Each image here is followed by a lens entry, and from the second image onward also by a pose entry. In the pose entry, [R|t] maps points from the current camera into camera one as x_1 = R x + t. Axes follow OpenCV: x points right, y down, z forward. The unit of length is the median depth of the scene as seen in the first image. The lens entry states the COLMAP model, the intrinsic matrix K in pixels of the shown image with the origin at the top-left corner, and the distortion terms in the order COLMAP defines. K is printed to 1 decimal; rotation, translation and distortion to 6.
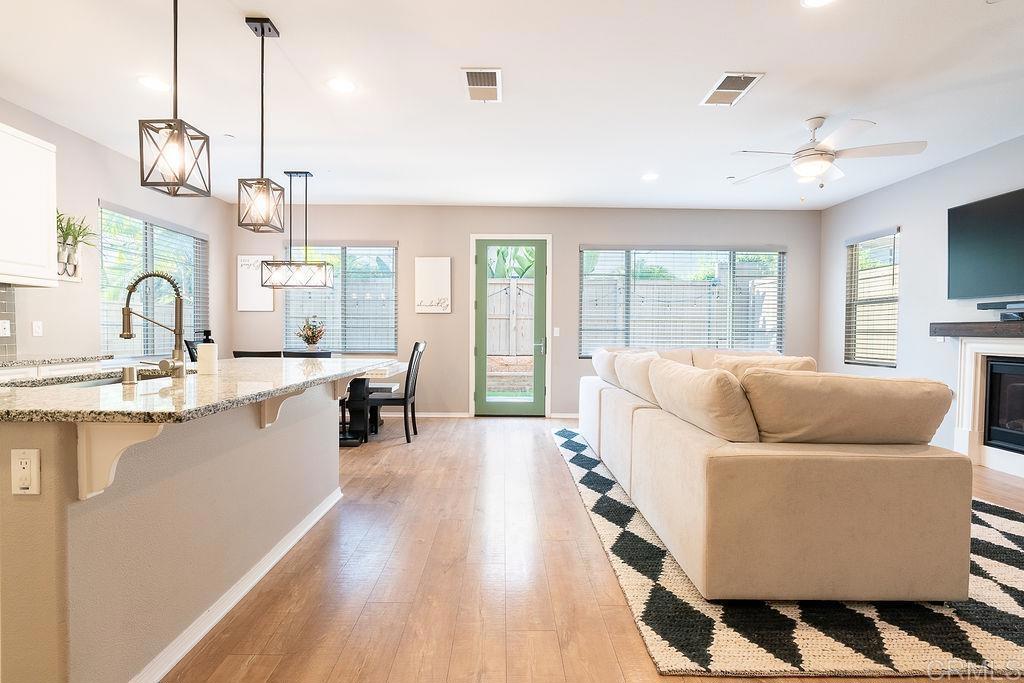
lens RADIAL K [[459.6, 0, 508.0], [0, 459.6, 340.9], [0, 0, 1]] dist [-0.008882, 0.000877]
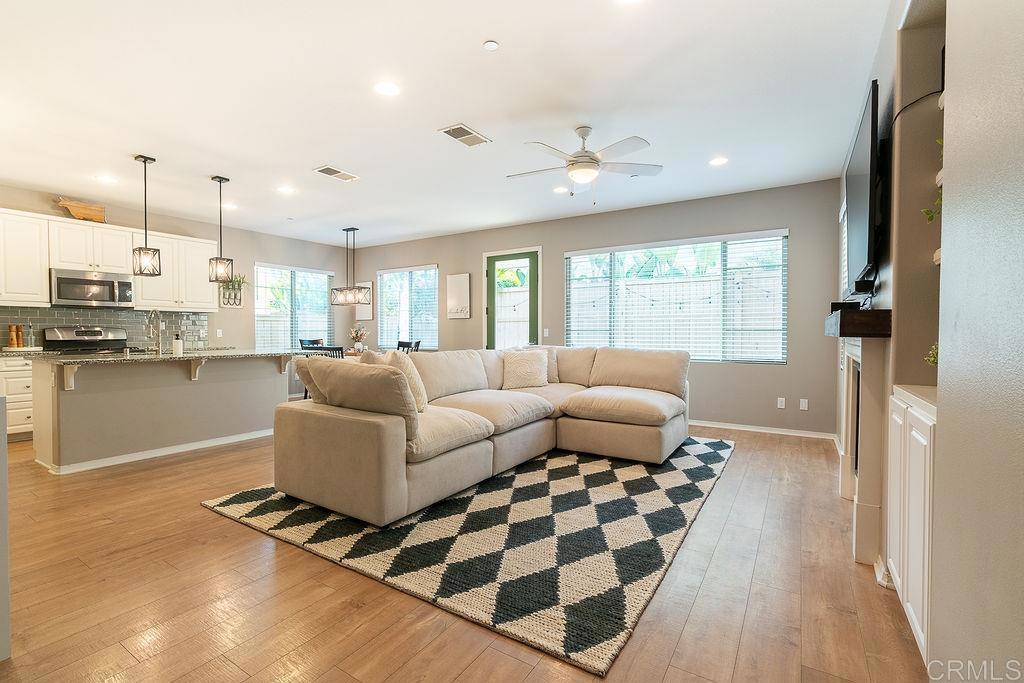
lens RADIAL K [[459.6, 0, 508.0], [0, 459.6, 340.9], [0, 0, 1]] dist [-0.008882, 0.000877]
pose [[0.836063, 0.002334, -0.548628, 1.085475], [-0.003347, 0.999994, -0.000846, 0.004134], [0.548623, 0.002543, 0.836066, 0.025656]]
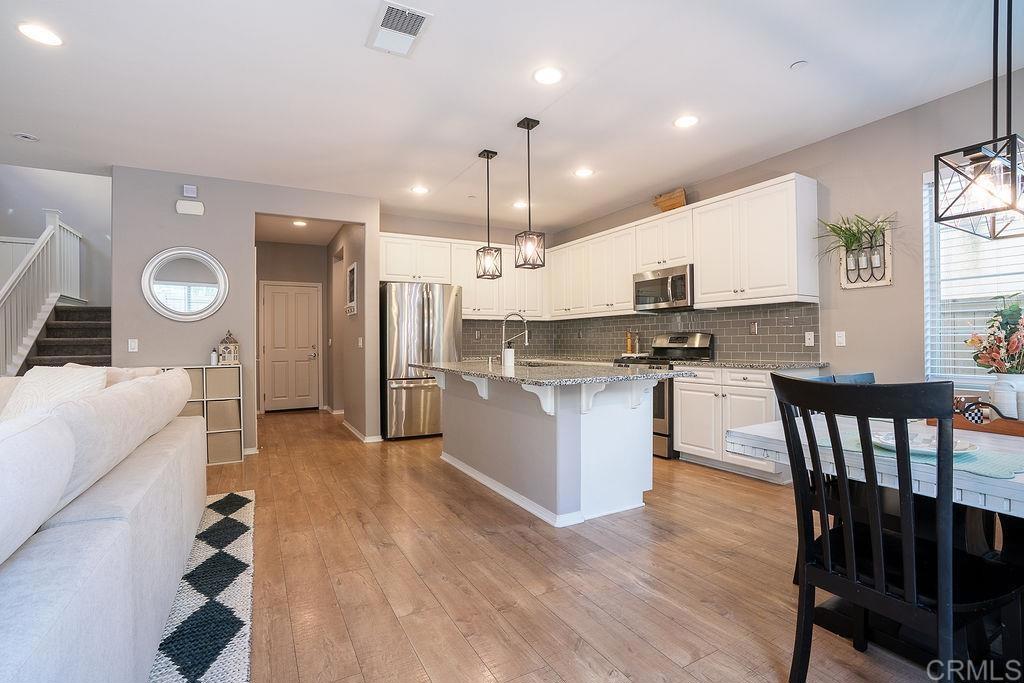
lens RADIAL K [[471.0, 0, 506.4], [0, 471.0, 341.8], [0, 0, 1]] dist [-0.071269, 0.028257]
pose [[-0.883870, -0.001825, -0.467730, 0.126456], [-0.008094, 0.999902, 0.011395, -0.024615], [0.467663, 0.013858, -0.883798, 1.537344]]
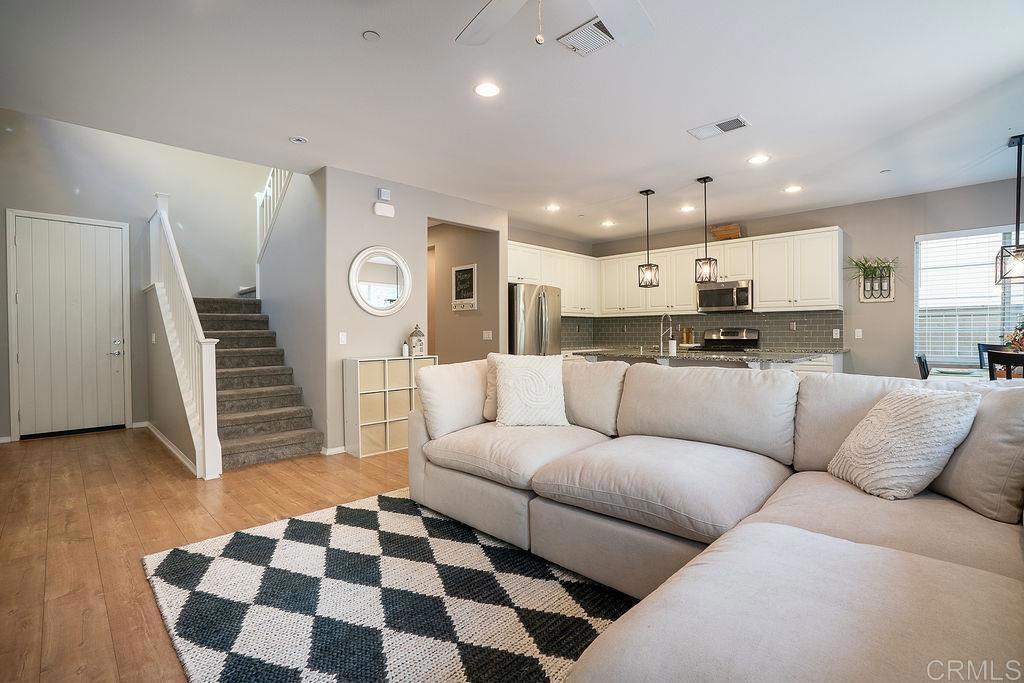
lens RADIAL K [[471.0, 0, 506.4], [0, 471.0, 341.8], [0, 0, 1]] dist [-0.071269, 0.028257]
pose [[-0.716864, 0.008404, -0.697162, 1.001520], [-0.012580, 0.999609, 0.024985, -0.022126], [0.697099, 0.026681, -0.716478, 1.269597]]
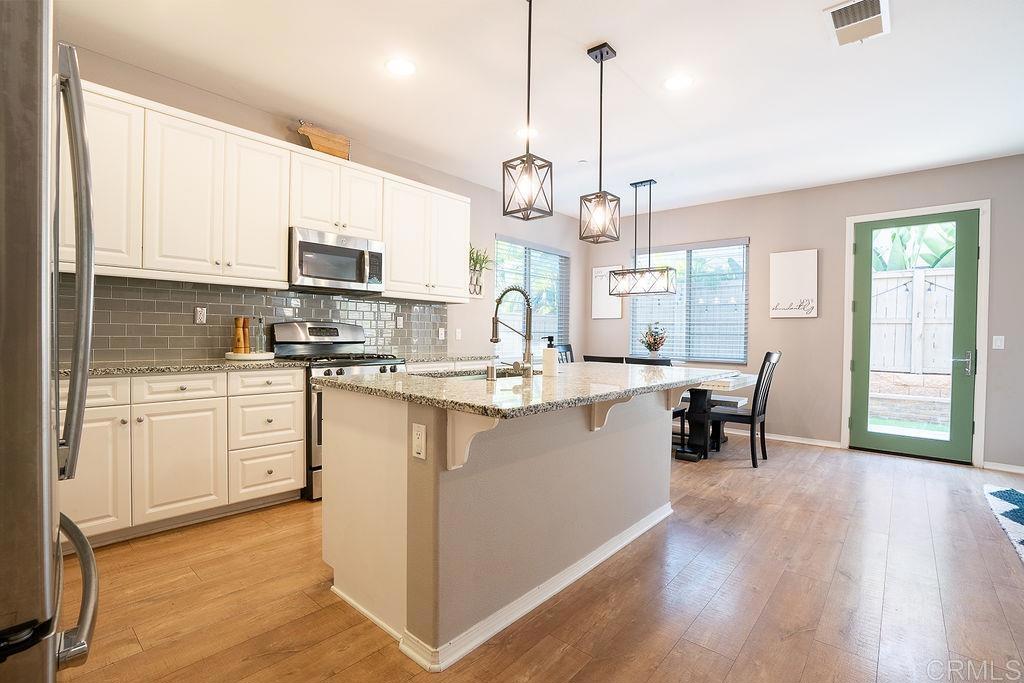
lens RADIAL K [[471.0, 0, 506.4], [0, 471.0, 341.8], [0, 0, 1]] dist [-0.071269, 0.028257]
pose [[0.744335, 0.014631, -0.667646, 0.015020], [-0.023122, 0.999725, -0.003870, -0.001547], [0.667406, 0.018318, 0.744469, 0.046062]]
